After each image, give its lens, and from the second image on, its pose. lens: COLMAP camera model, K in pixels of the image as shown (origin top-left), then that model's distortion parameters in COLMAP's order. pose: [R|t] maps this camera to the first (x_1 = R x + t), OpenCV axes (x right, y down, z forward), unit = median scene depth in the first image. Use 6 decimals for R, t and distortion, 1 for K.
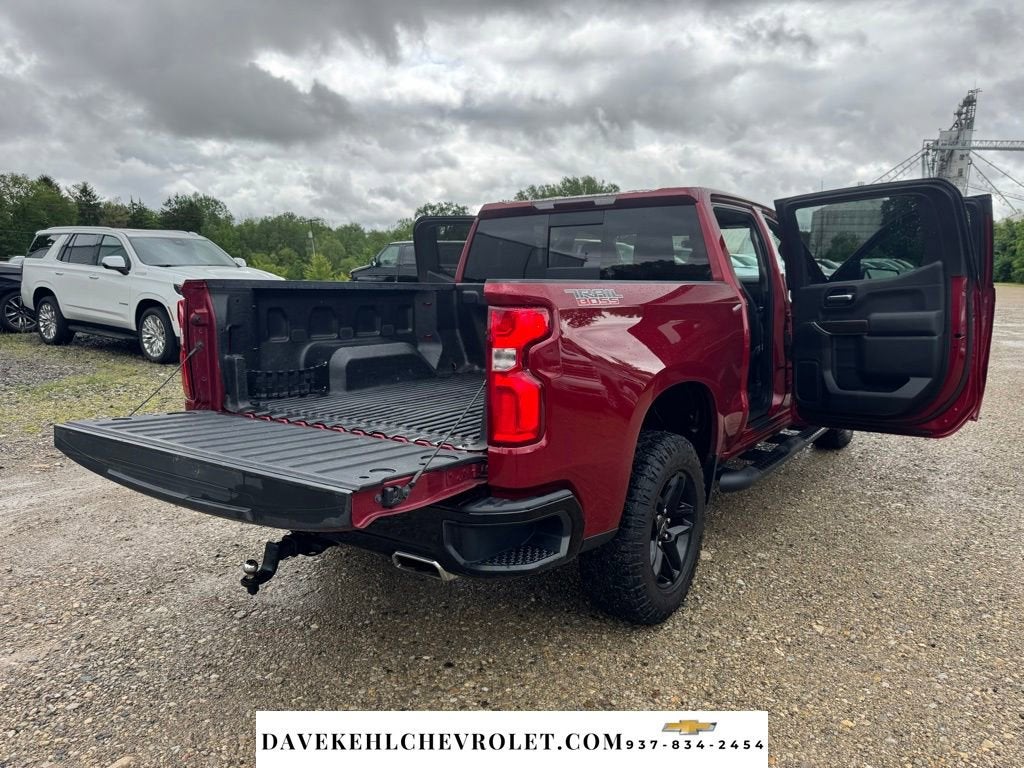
lens RADIAL K [[718.9, 0, 512.6], [0, 718.9, 400.2], [0, 0, 1]] dist [0.020224, -0.026390]
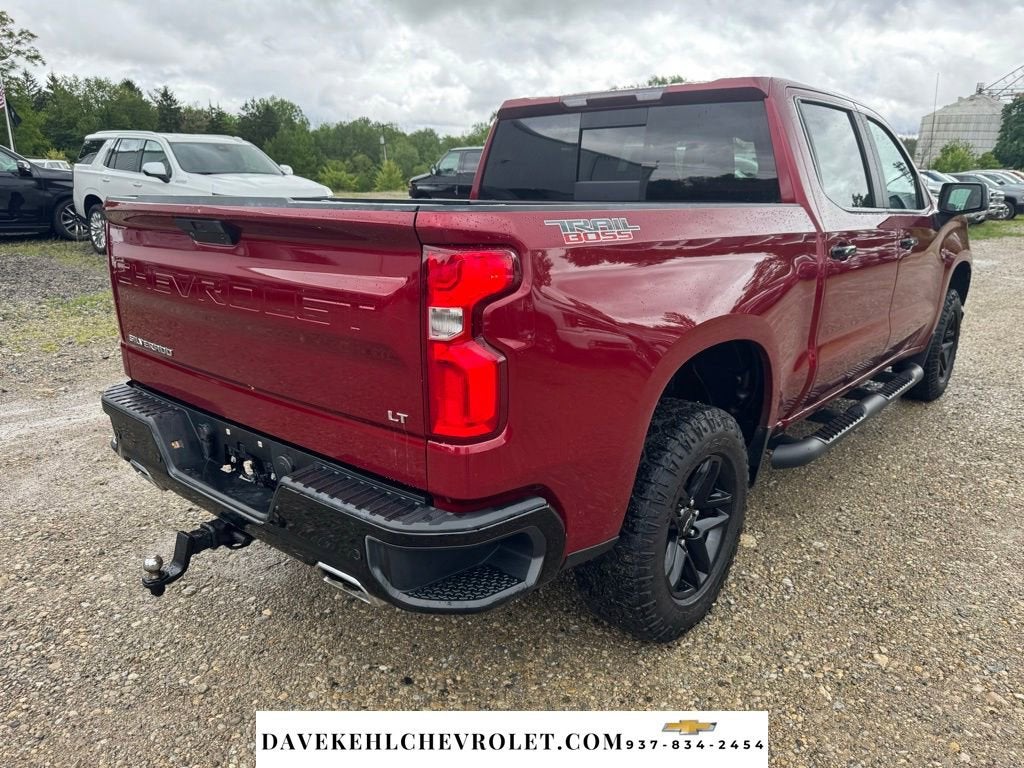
lens RADIAL K [[718.9, 0, 506.8], [0, 718.9, 404.4], [0, 0, 1]] dist [0.020224, -0.026390]
pose [[0.994108, 0.040381, -0.100596, 0.084960], [-0.027585, 0.991711, 0.125494, -0.047119], [0.104830, -0.121979, 0.986981, 0.211538]]
